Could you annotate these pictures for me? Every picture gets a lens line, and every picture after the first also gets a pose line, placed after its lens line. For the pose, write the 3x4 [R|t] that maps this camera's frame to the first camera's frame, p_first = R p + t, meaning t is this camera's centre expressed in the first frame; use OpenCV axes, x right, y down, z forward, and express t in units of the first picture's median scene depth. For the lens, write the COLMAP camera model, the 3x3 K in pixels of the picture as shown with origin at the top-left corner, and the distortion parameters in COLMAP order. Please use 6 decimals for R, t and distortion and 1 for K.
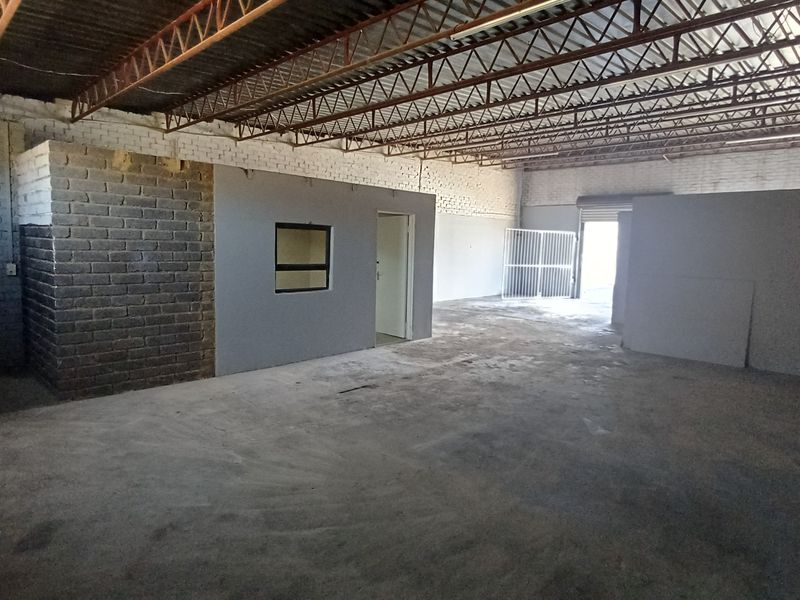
lens RADIAL K [[490.9, 0, 404.0], [0, 490.9, 291.5], [0, 0, 1]] dist [0.001469, -0.002045]
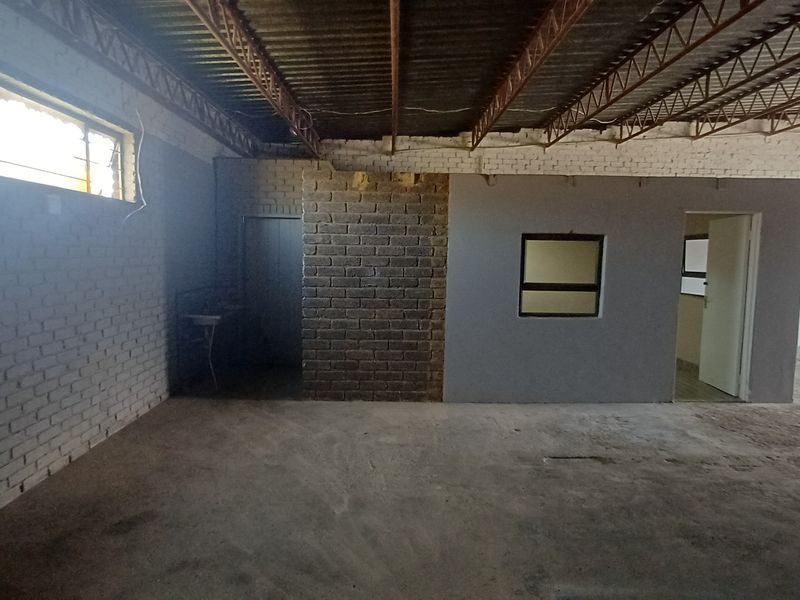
lens RADIAL K [[490.9, 0, 404.0], [0, 490.9, 291.5], [0, 0, 1]] dist [0.001469, -0.002045]
pose [[0.711842, 0.038900, -0.701261, 0.214810], [-0.060602, 0.998143, -0.006148, -0.025782], [0.699720, 0.046875, 0.712878, 0.289920]]
